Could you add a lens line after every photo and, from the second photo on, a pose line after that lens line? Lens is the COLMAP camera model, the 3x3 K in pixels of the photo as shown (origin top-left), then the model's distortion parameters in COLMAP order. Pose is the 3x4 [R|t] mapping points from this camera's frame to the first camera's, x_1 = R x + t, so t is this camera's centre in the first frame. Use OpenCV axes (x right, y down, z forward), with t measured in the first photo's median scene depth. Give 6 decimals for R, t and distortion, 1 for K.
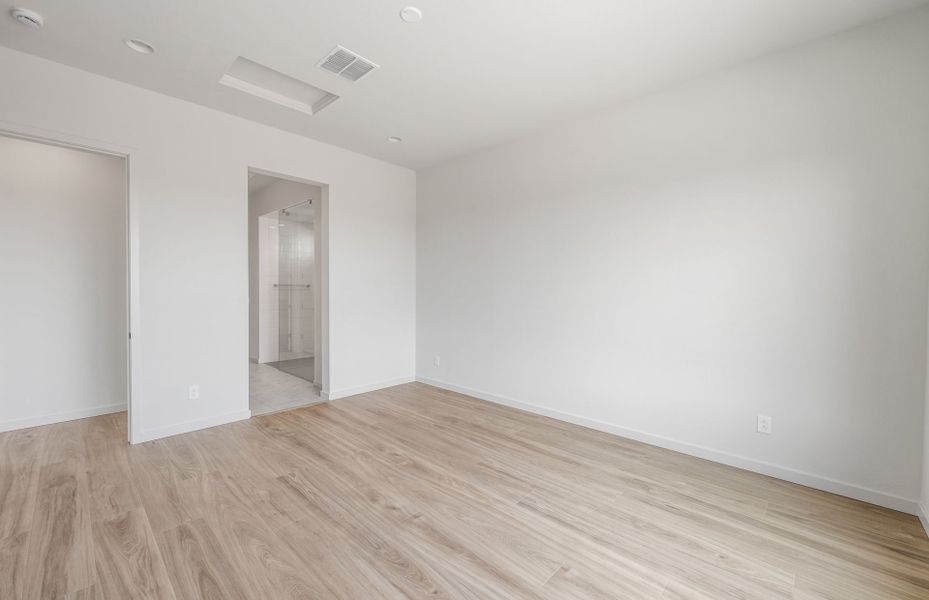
lens RADIAL K [[371.1, 0, 464.5], [0, 371.1, 300.0], [0, 0, 1]] dist [-0.002370, -0.000405]
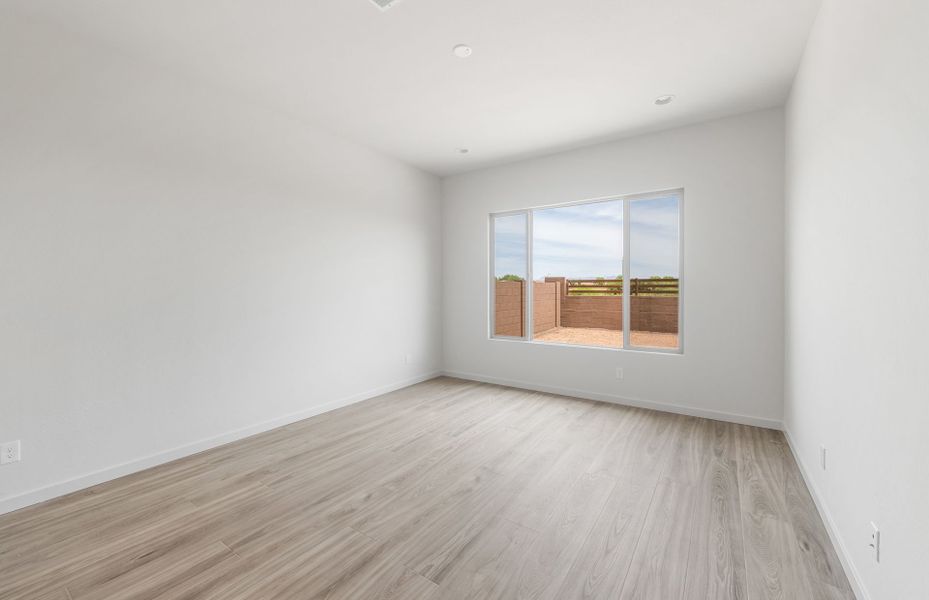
lens RADIAL K [[371.1, 0, 464.5], [0, 371.1, 300.0], [0, 0, 1]] dist [-0.002370, -0.000405]
pose [[-0.142466, -0.038912, 0.989035, -0.939171], [0.029896, 0.998602, 0.043595, -0.030592], [-0.989348, 0.035779, -0.141103, 0.855113]]
